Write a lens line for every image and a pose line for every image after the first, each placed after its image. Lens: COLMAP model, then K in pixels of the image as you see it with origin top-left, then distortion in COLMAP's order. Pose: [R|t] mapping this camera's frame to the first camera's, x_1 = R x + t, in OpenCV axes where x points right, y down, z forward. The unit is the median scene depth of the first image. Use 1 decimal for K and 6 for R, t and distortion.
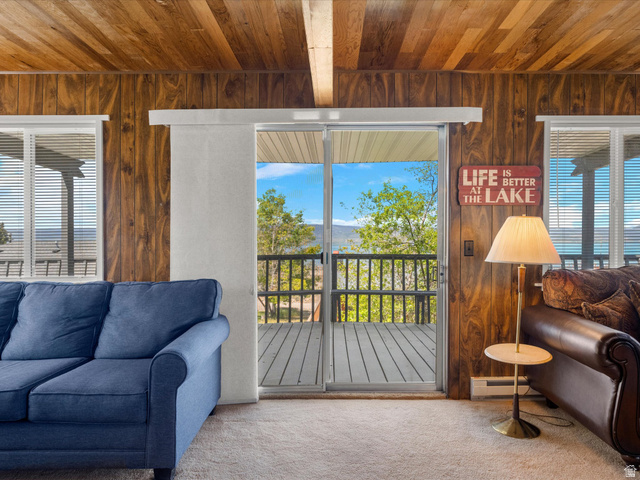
lens RADIAL K [[415.9, 0, 334.2], [0, 415.9, 247.2], [0, 0, 1]] dist [0.003859, -0.002360]
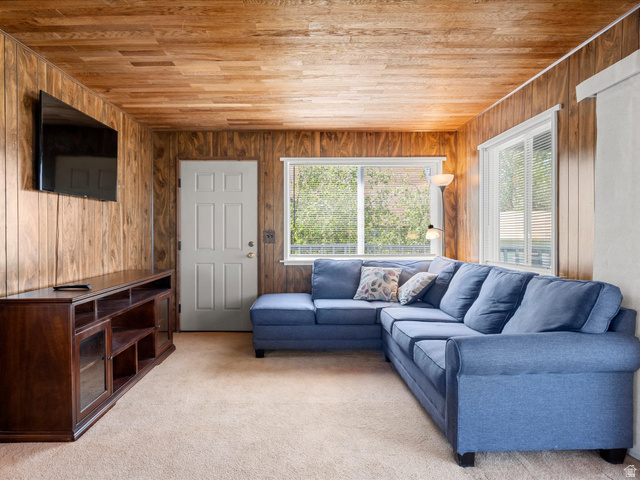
lens RADIAL K [[415.9, 0, 308.3], [0, 415.9, 235.7], [0, 0, 1]] dist [0.003859, -0.002360]
pose [[-0.007987, 0.004097, -0.999960, 0.430132], [-0.010199, 0.999939, 0.004179, -0.006530], [0.999916, 0.010232, -0.007944, 0.416593]]
